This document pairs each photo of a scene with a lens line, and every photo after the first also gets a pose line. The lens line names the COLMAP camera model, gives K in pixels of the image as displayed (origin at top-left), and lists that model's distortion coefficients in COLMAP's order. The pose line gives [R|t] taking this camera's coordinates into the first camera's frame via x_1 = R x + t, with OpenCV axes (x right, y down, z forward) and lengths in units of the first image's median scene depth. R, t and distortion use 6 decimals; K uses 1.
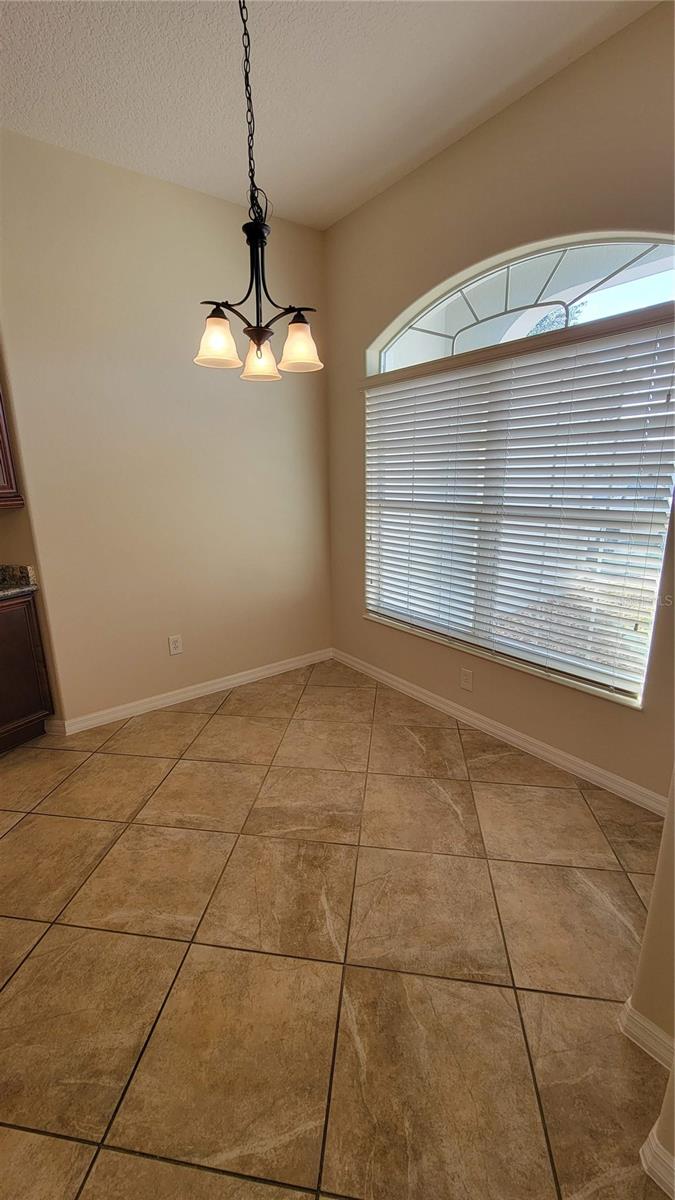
lens RADIAL K [[491.2, 0, 325.3], [0, 491.2, 598.6], [0, 0, 1]] dist [-0.007120, 0.002201]
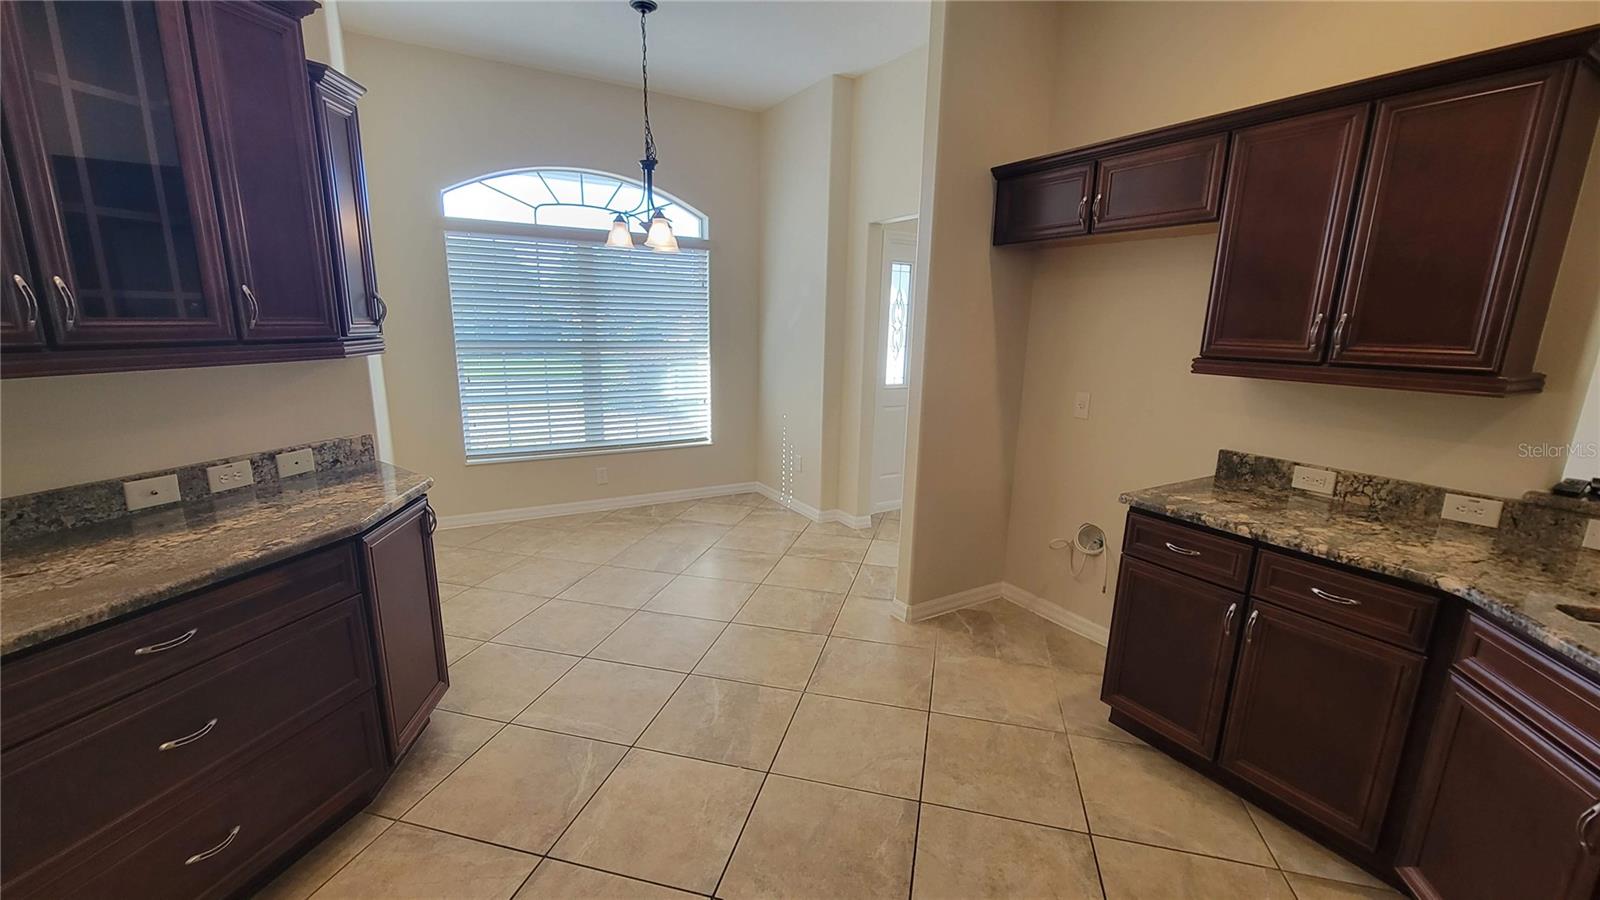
lens RADIAL K [[654.9, 0, 796.3], [0, 654.9, 471.9], [0, 0, 1]] dist [-0.007120, 0.002201]
pose [[0.094555, -0.204069, 0.974379, -1.479229], [0.227887, 0.957212, 0.178359, -0.041424], [-0.969086, 0.205184, 0.137014, 0.286262]]
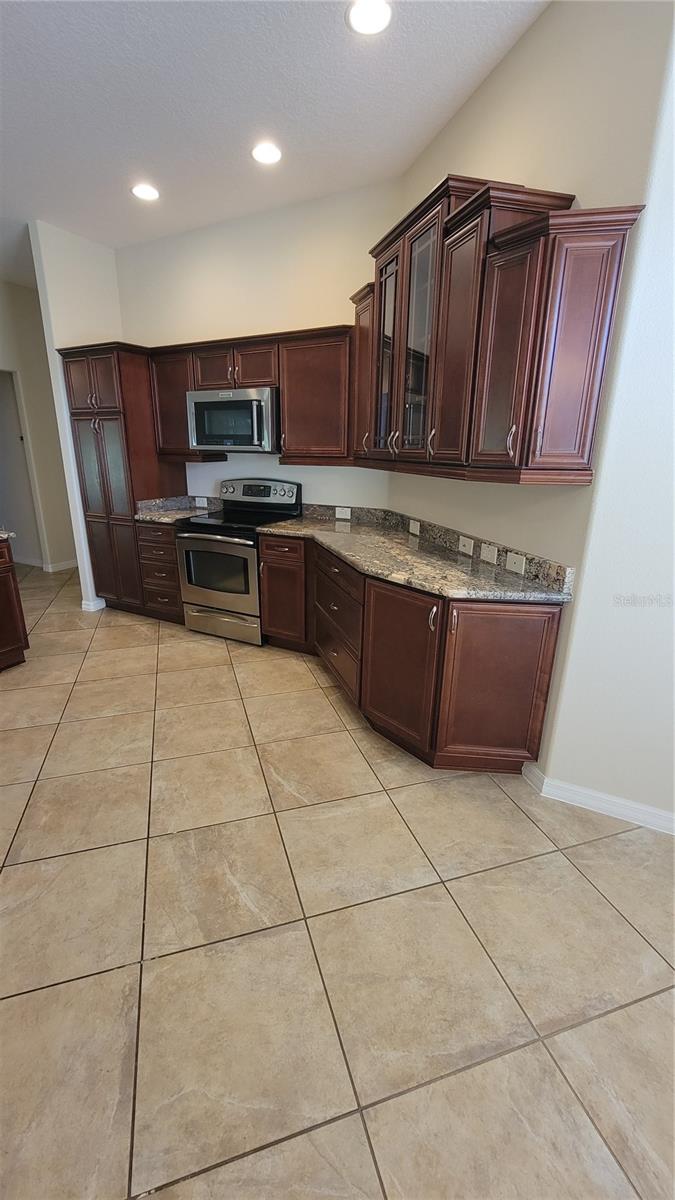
lens RADIAL K [[491.2, 0, 323.3], [0, 491.2, 598.5], [0, 0, 1]] dist [-0.007120, 0.002201]
pose [[0.431322, 0.294052, -0.852933, -0.133772], [-0.243734, 0.948220, 0.203649, -0.082383], [0.868651, 0.120050, 0.480659, 0.346599]]
